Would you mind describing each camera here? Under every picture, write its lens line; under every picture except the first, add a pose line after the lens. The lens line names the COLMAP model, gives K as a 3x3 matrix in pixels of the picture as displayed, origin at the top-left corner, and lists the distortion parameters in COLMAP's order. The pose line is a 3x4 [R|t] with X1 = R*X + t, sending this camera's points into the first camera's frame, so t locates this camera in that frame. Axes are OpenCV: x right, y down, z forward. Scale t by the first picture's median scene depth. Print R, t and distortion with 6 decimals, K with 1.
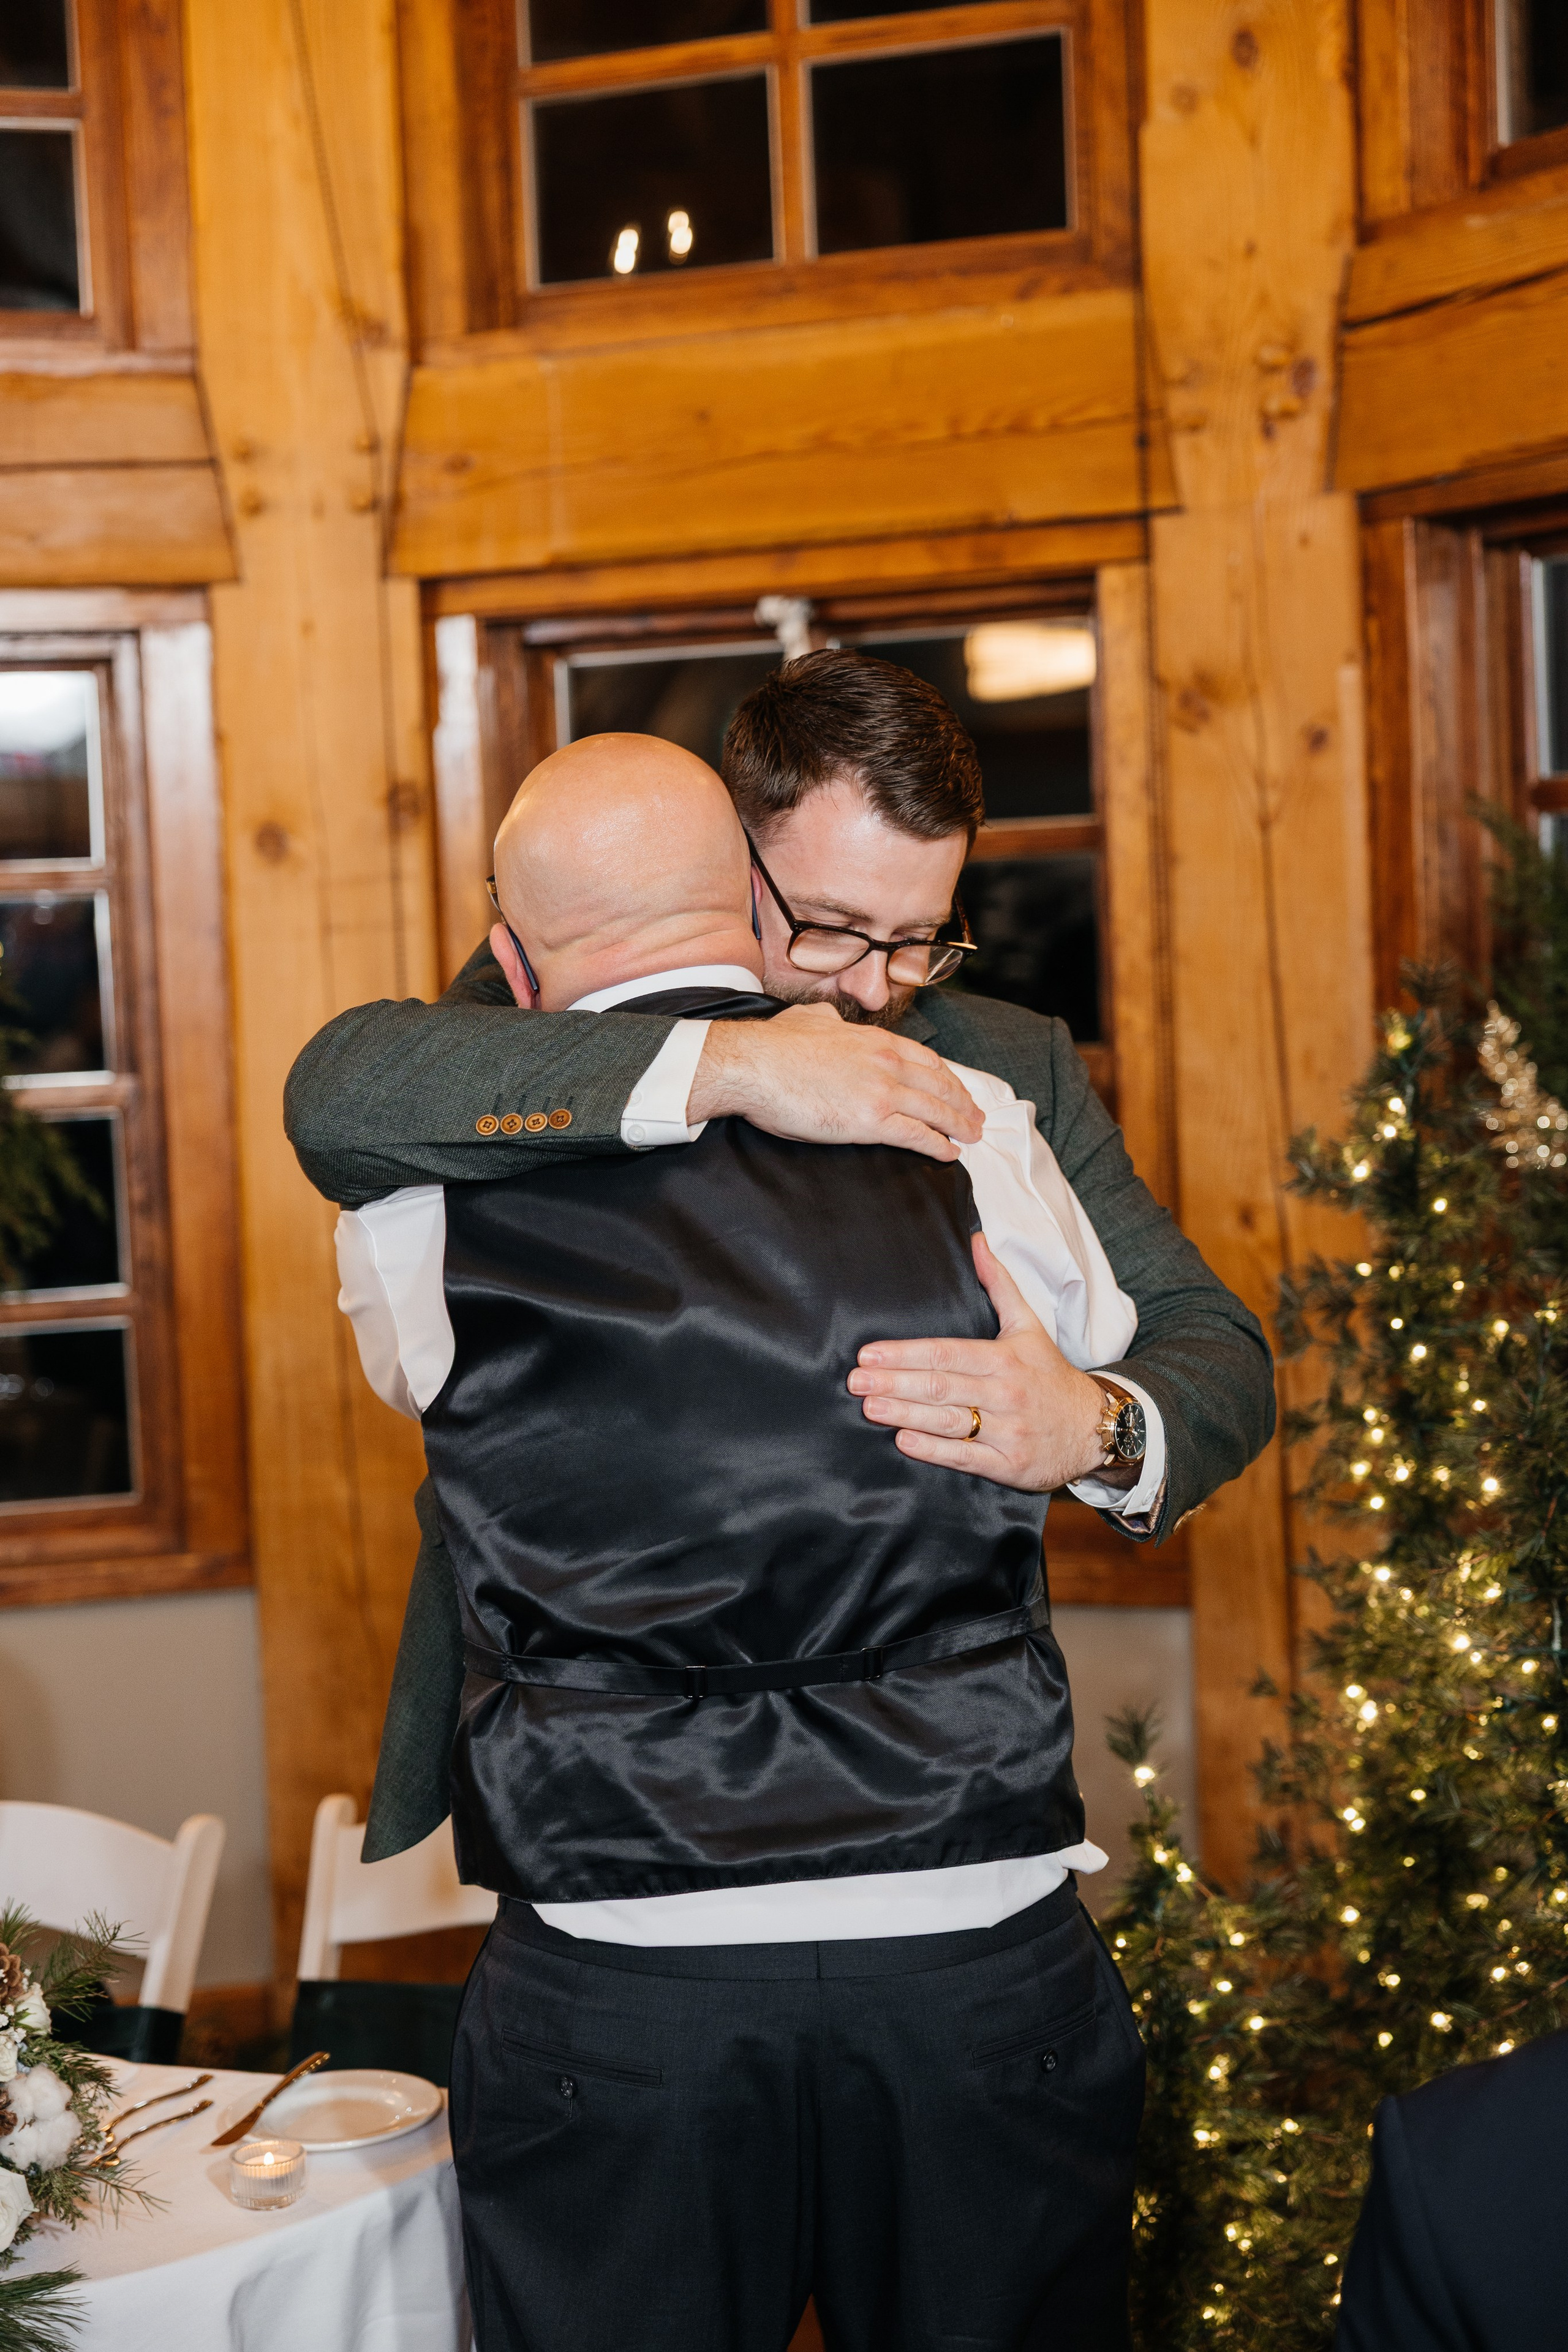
lens RADIAL K [[3737.2, 0, 722.6], [0, 3737.2, 1176.8], [0, 0, 1]] dist [0.022194, -0.062044]
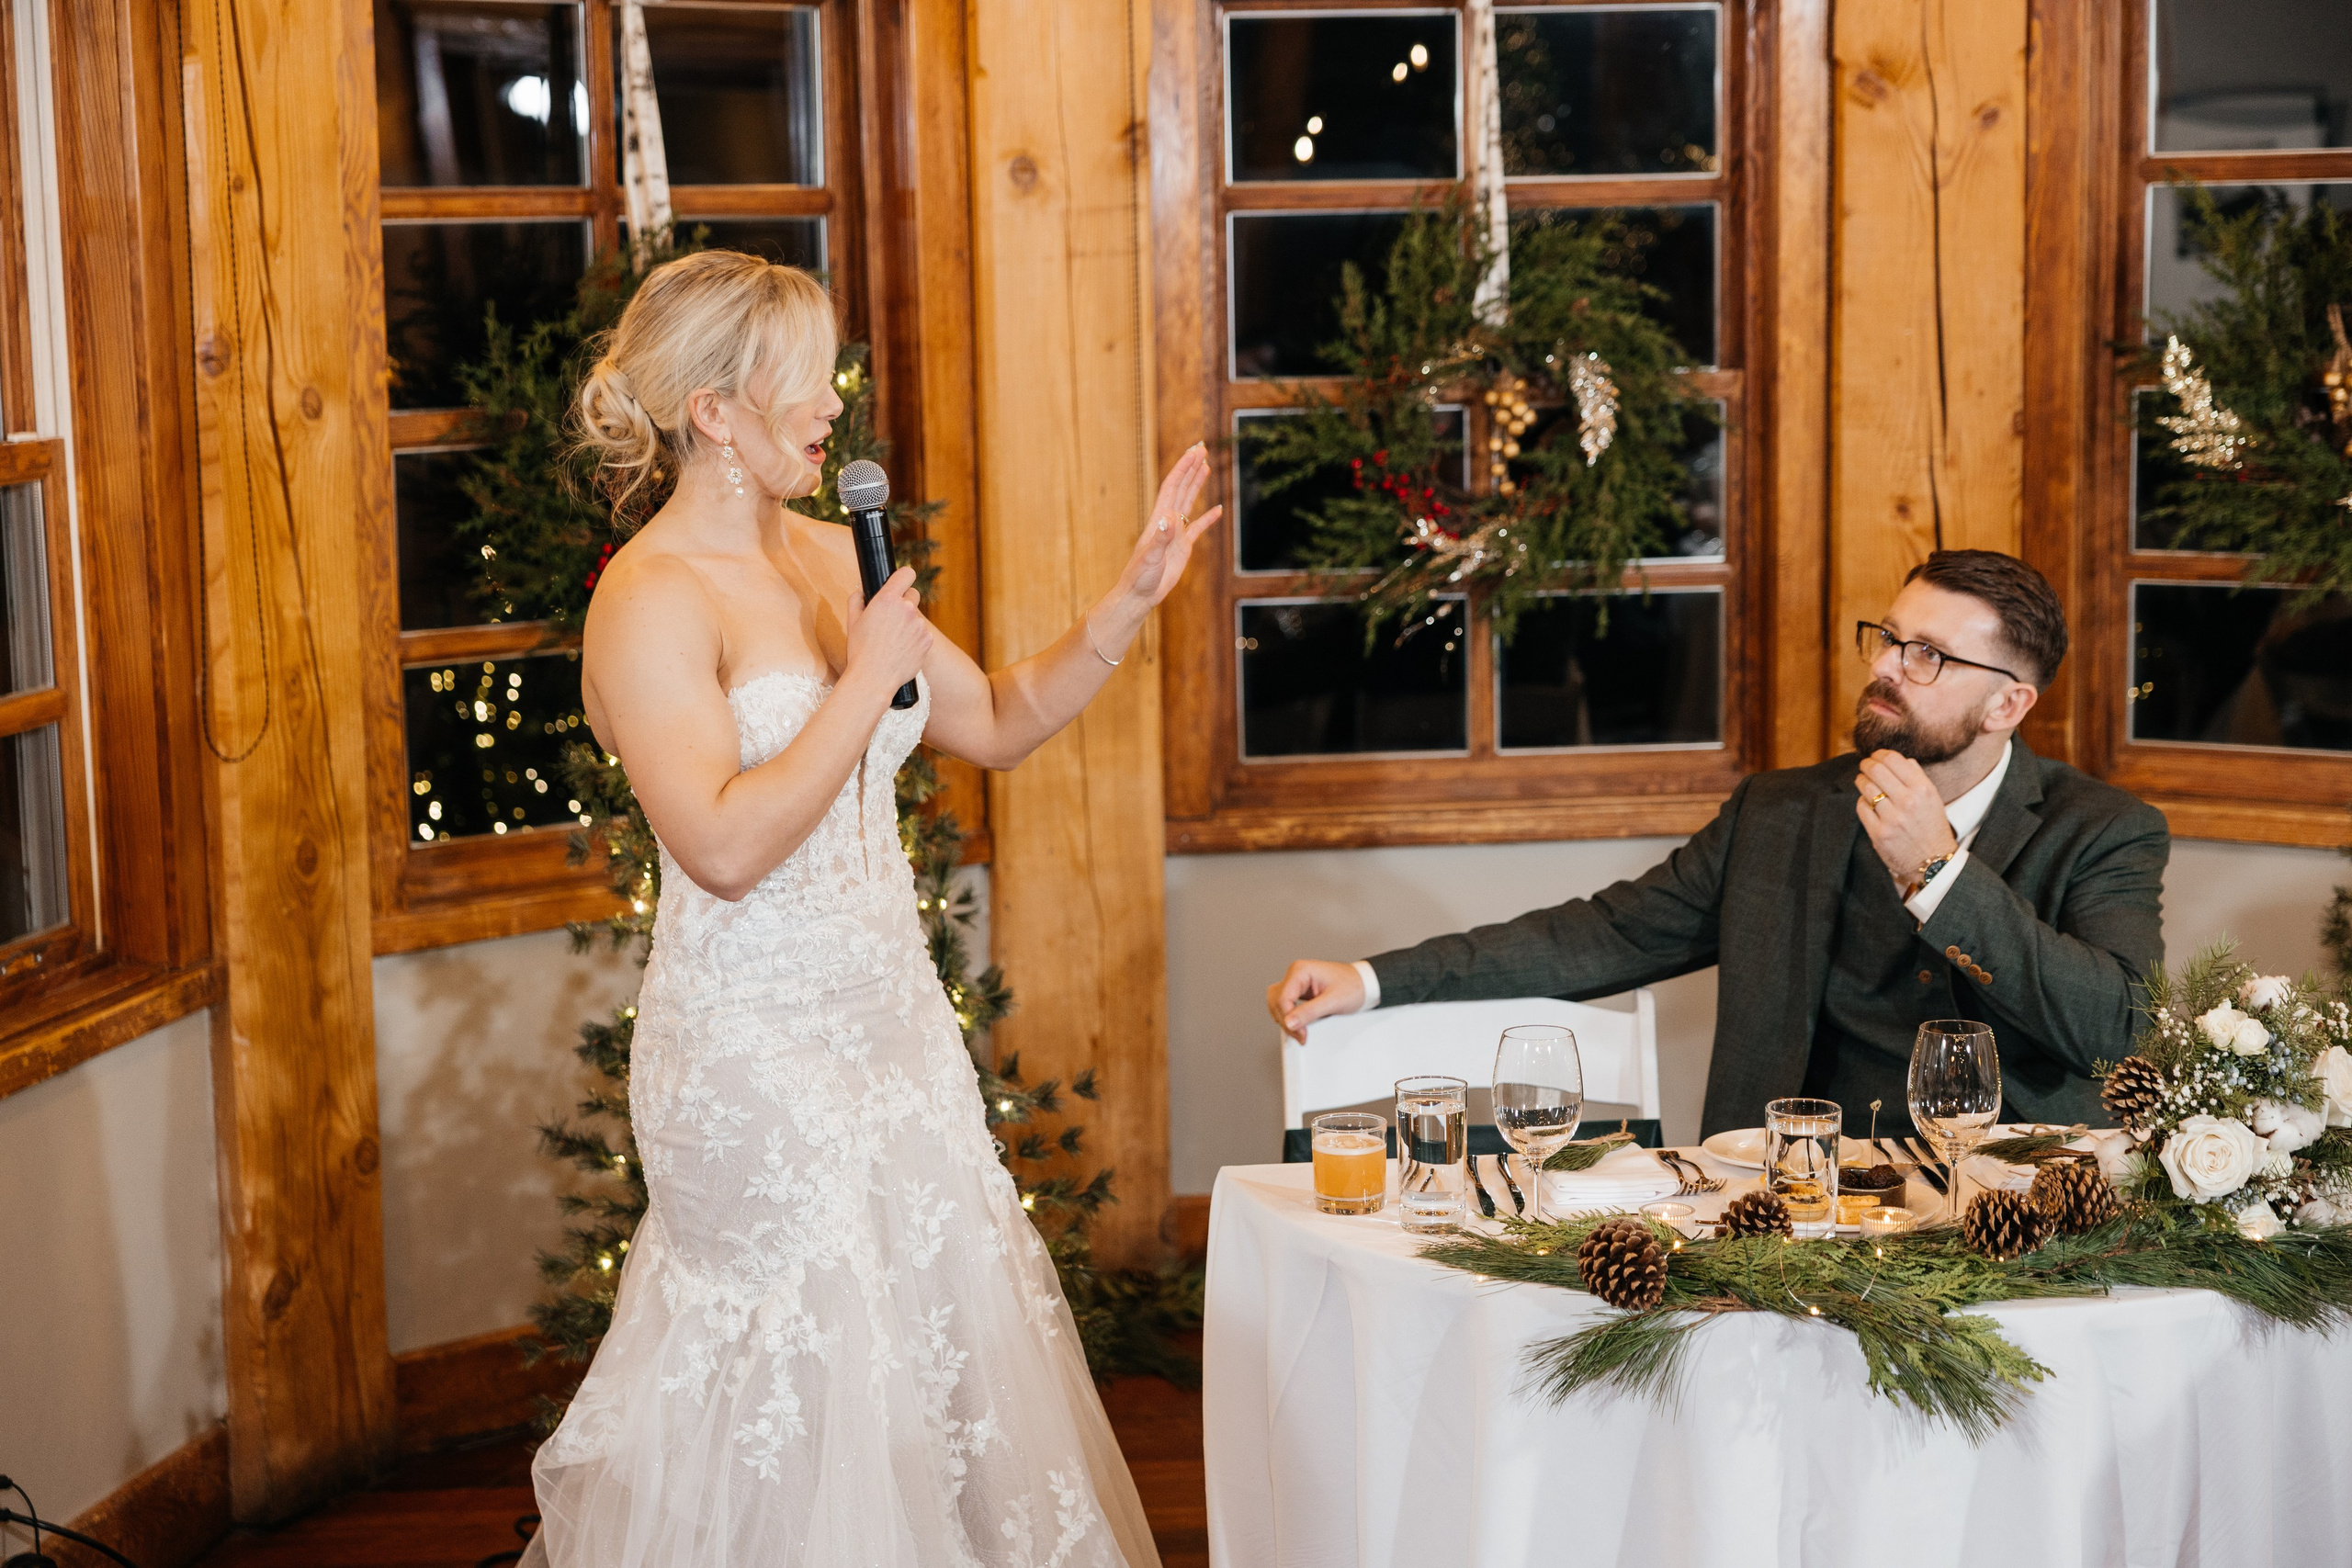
lens RADIAL K [[3732.7, 0, 1176.0], [0, 3732.7, 784.0], [0, 0, 1]] dist [-0.010468, 0.006764]
pose [[0.893132, -0.043341, 0.447702, -0.612239], [0.011799, 0.997262, 0.073005, 0.008844], [-0.449640, -0.059920, 0.891198, 0.011360]]
